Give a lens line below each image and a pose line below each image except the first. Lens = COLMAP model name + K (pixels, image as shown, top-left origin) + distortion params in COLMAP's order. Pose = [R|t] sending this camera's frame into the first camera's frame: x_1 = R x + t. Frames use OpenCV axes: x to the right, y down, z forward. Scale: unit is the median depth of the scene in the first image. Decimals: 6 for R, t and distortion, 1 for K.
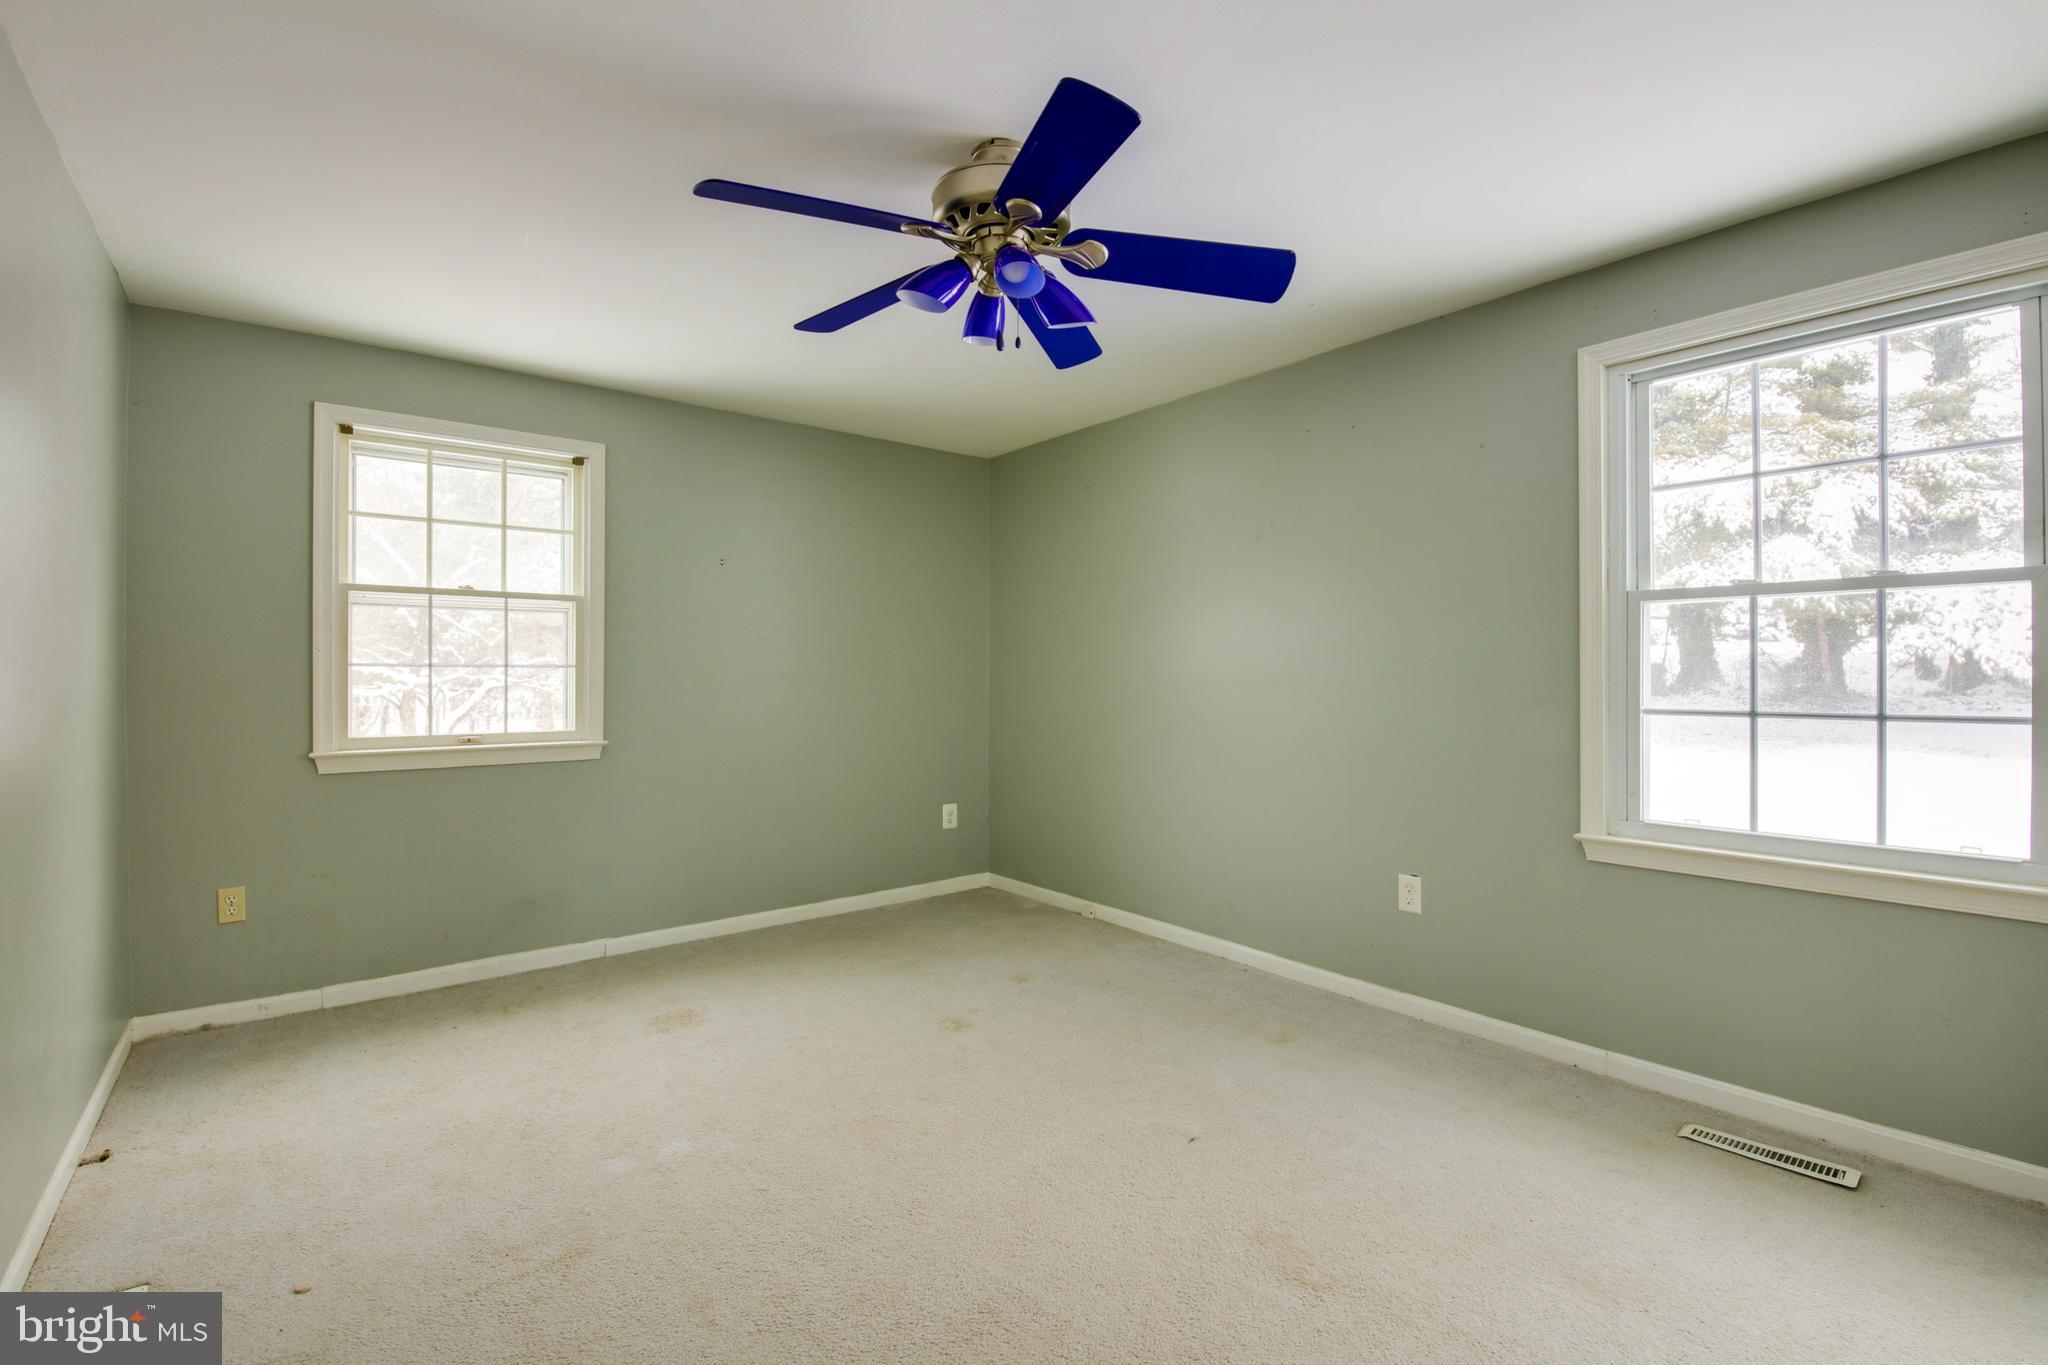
lens RADIAL K [[890.9, 0, 1020.0], [0, 890.9, 674.0], [0, 0, 1]] dist [0.004224, -0.011822]
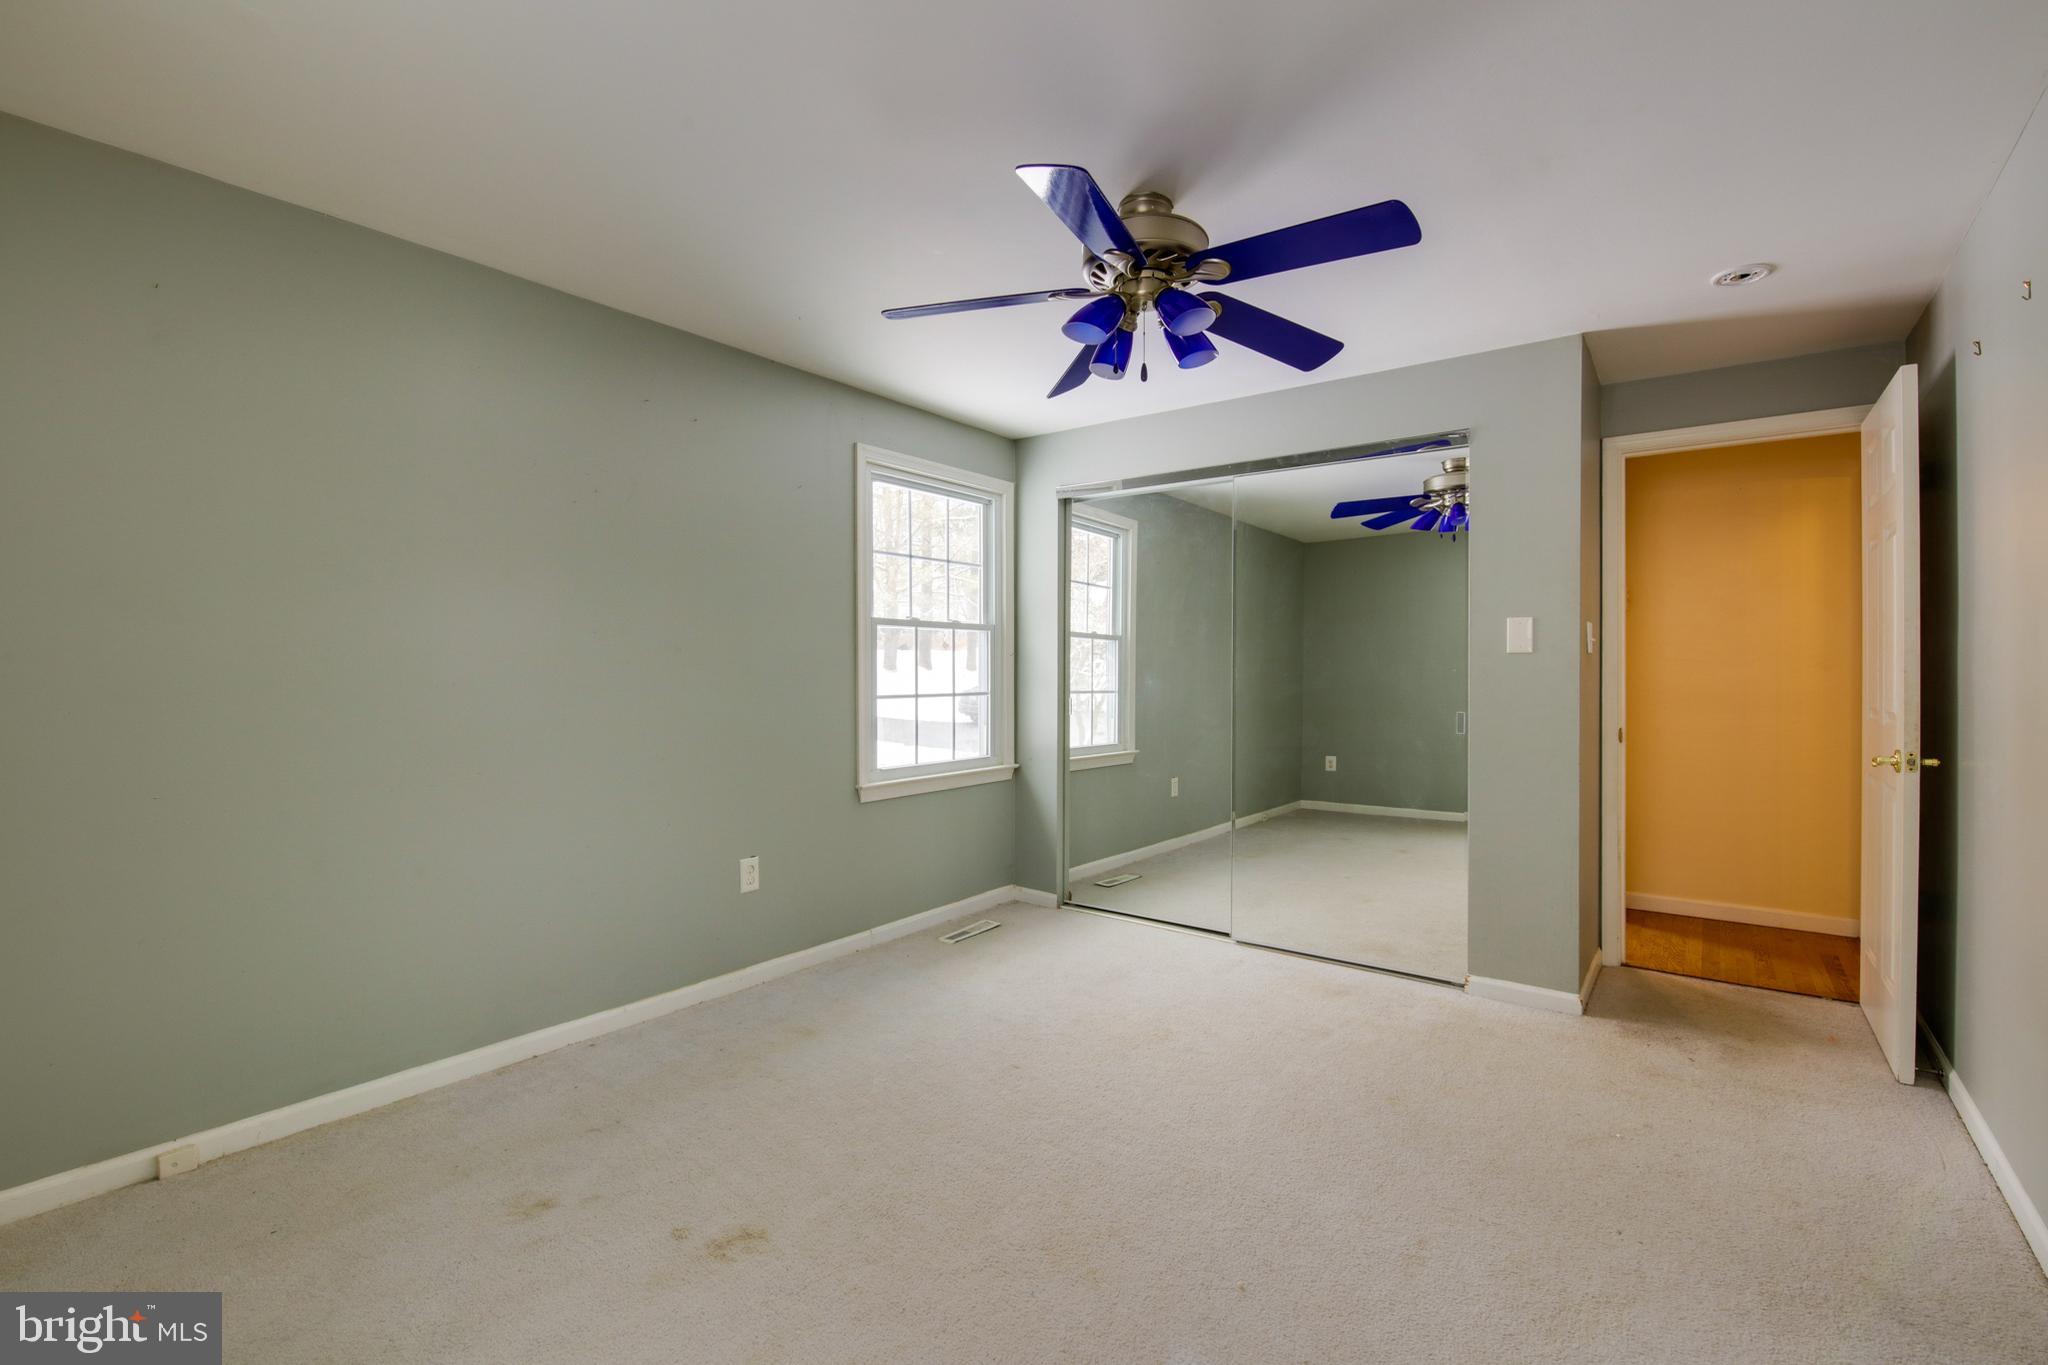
lens RADIAL K [[890.9, 0, 1020.0], [0, 890.9, 674.0], [0, 0, 1]] dist [0.004224, -0.011822]
pose [[-0.231970, 0.000362, 0.972723, -0.749206], [0.001968, 0.999998, 0.000097, 0.002688], [-0.972721, 0.001937, -0.231970, 1.000707]]
